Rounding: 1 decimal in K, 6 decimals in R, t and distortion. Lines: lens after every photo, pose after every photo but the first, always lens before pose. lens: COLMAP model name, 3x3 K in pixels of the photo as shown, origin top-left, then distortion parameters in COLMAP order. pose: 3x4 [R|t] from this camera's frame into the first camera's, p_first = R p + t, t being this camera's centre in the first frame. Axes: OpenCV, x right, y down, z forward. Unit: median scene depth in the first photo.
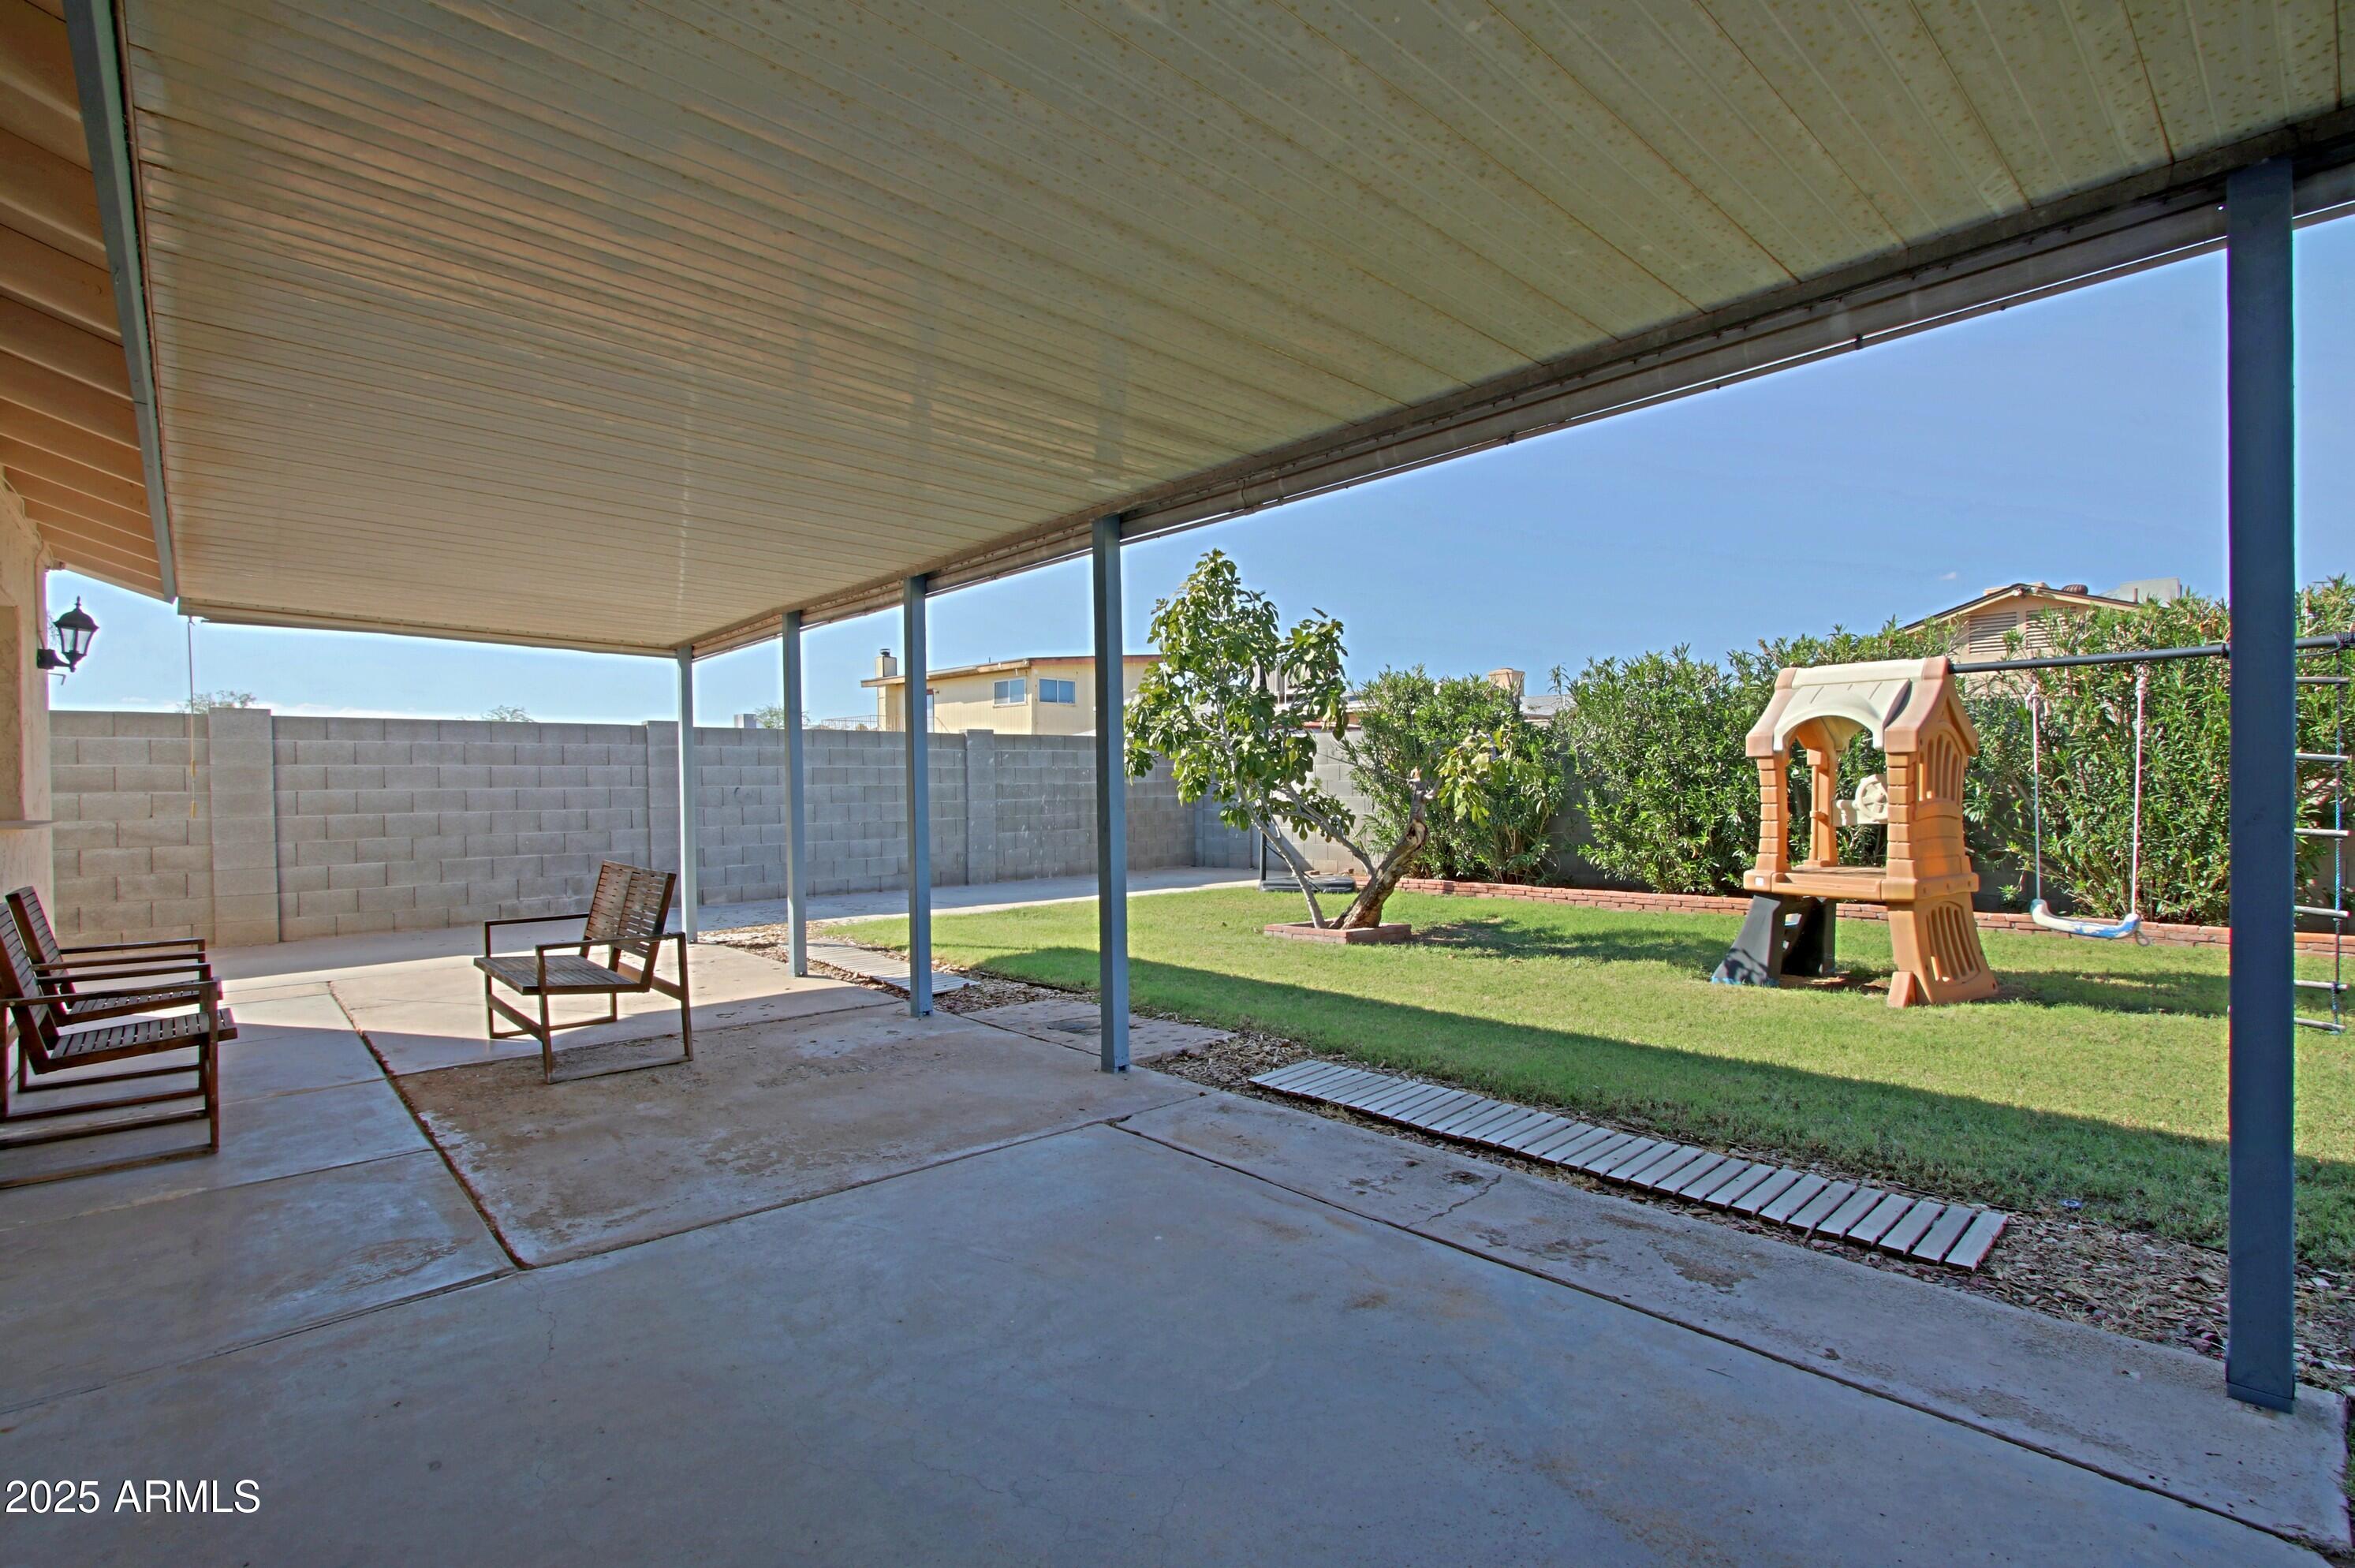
lens RADIAL K [[1090.1, 0, 1159.4], [0, 1090.1, 797.6], [0, 0, 1]] dist [-0.018169, 0.002564]
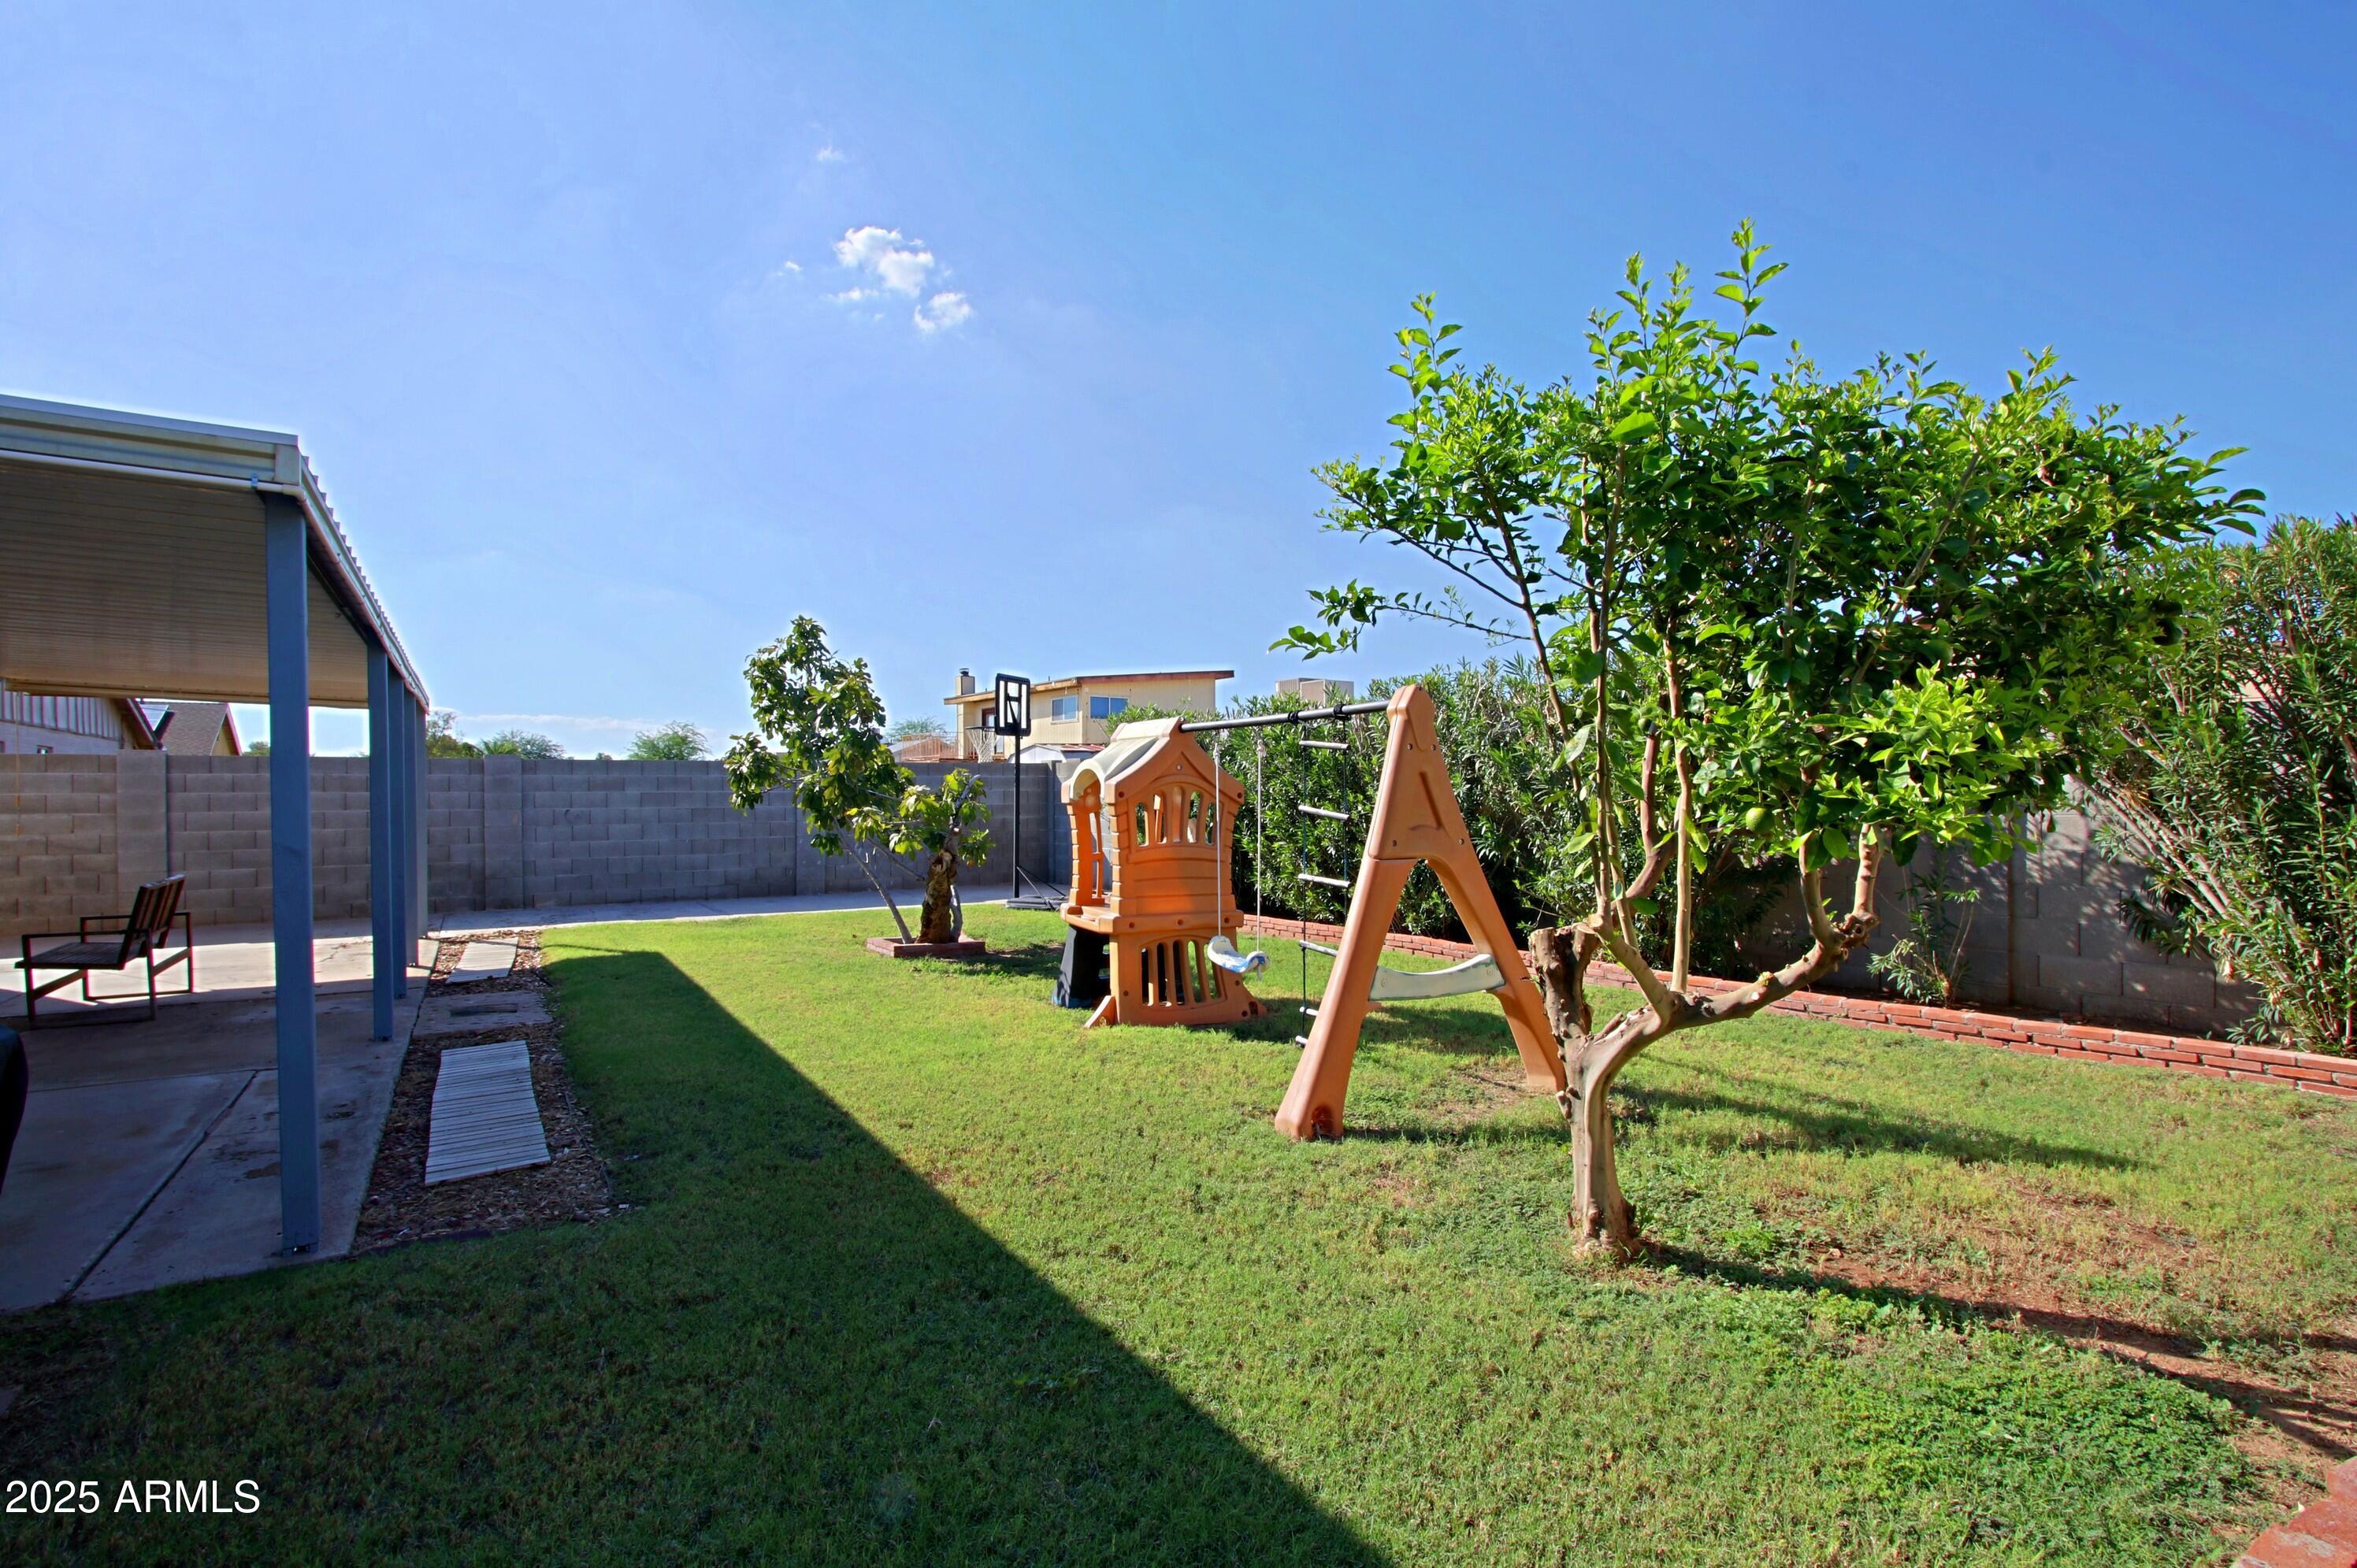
lens RADIAL K [[1090.8, 0, 1161.5], [0, 1090.8, 803.0], [0, 0, 1]] dist [-0.018169, 0.002564]
pose [[0.985518, 0.007895, -0.169387, 0.686746], [-0.008322, 0.999964, -0.001813, -0.029933], [0.169367, 0.003196, 0.985548, -0.096484]]
